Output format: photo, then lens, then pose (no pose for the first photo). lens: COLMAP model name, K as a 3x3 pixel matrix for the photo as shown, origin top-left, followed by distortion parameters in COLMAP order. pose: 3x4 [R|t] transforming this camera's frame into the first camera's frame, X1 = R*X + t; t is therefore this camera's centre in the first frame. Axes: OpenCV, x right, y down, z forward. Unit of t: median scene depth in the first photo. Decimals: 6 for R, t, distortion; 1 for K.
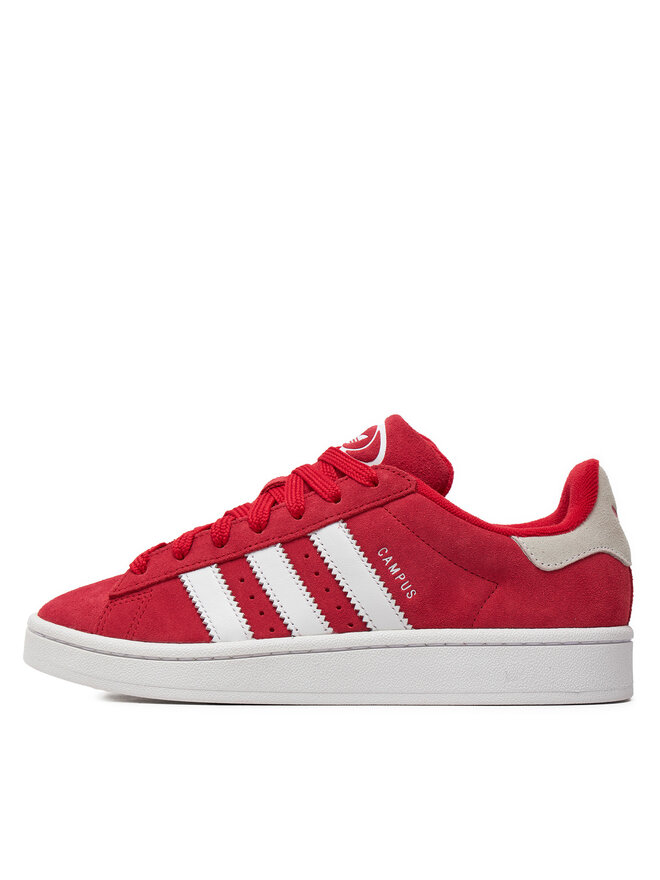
lens RADIAL K [[1619.3, 0, 330.1], [0, 1619.3, 439.7], [0, 0, 1]] dist [-0.047178, 0.000000]
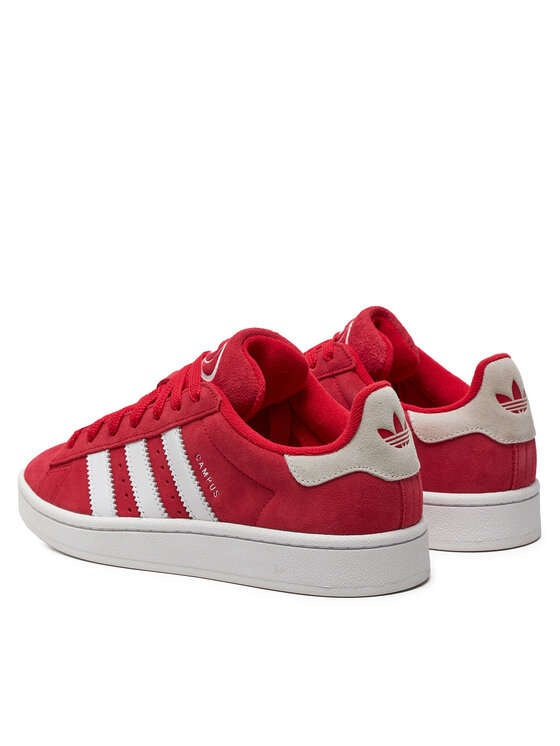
lens RADIAL K [[2213.7, 0, 280.0], [0, 2213.7, 373.3], [0, 0, 1]] dist [0.003117, 0.000000]
pose [[0.825309, 0.067594, -0.560622, 1.014767], [0.095515, 0.961794, 0.256573, -0.414971], [0.556545, -0.265300, 0.787320, -0.272314]]
